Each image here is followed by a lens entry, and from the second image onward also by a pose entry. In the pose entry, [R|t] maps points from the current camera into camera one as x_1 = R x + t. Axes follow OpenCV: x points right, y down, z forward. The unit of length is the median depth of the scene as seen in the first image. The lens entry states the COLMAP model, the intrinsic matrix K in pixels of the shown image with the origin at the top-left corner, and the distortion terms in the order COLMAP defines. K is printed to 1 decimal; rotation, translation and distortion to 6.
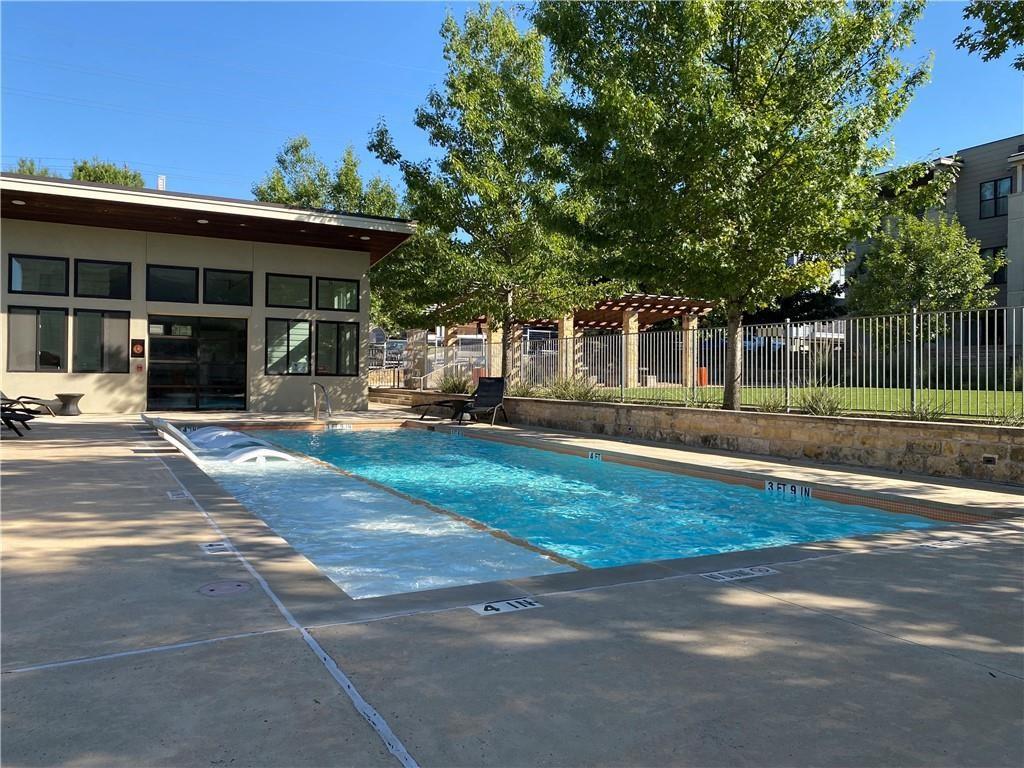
lens RADIAL K [[768.3, 0, 514.9], [0, 768.3, 375.9], [0, 0, 1]] dist [0.019249, -0.028143]
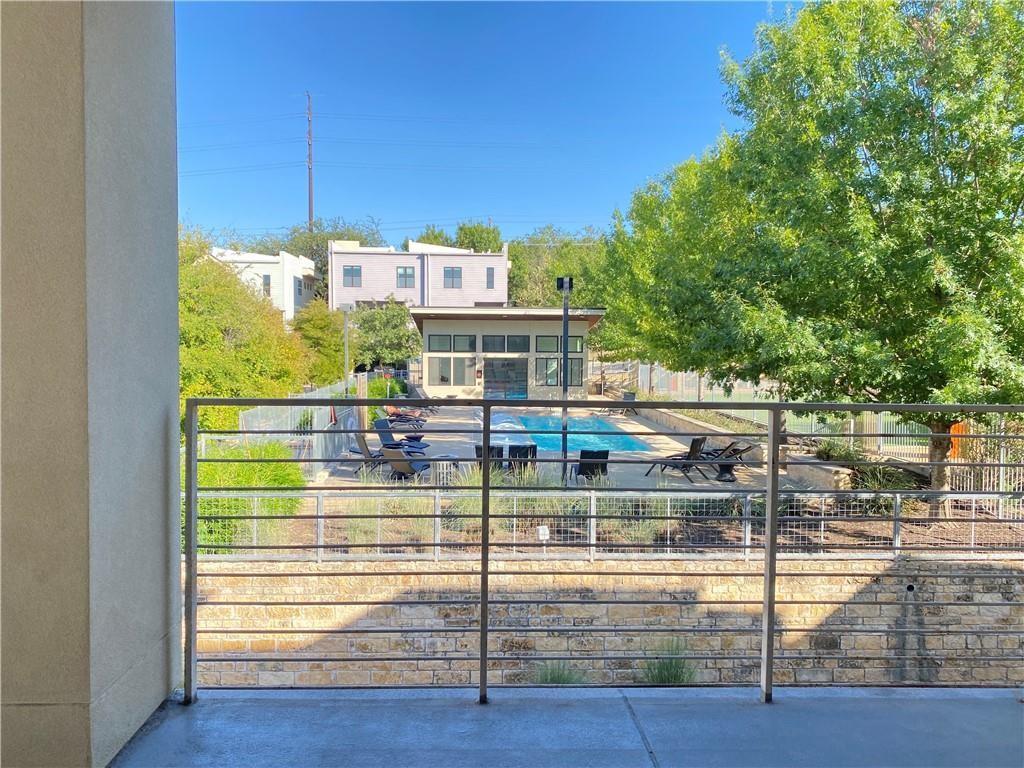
lens RADIAL K [[768.3, 0, 509.9], [0, 768.3, 374.5], [0, 0, 1]] dist [0.019249, -0.028143]
pose [[0.896174, 0.019814, -0.443260, 0.510309], [-0.001616, 0.999142, 0.041396, -0.117240], [0.443700, -0.036382, 0.895437, -0.837062]]
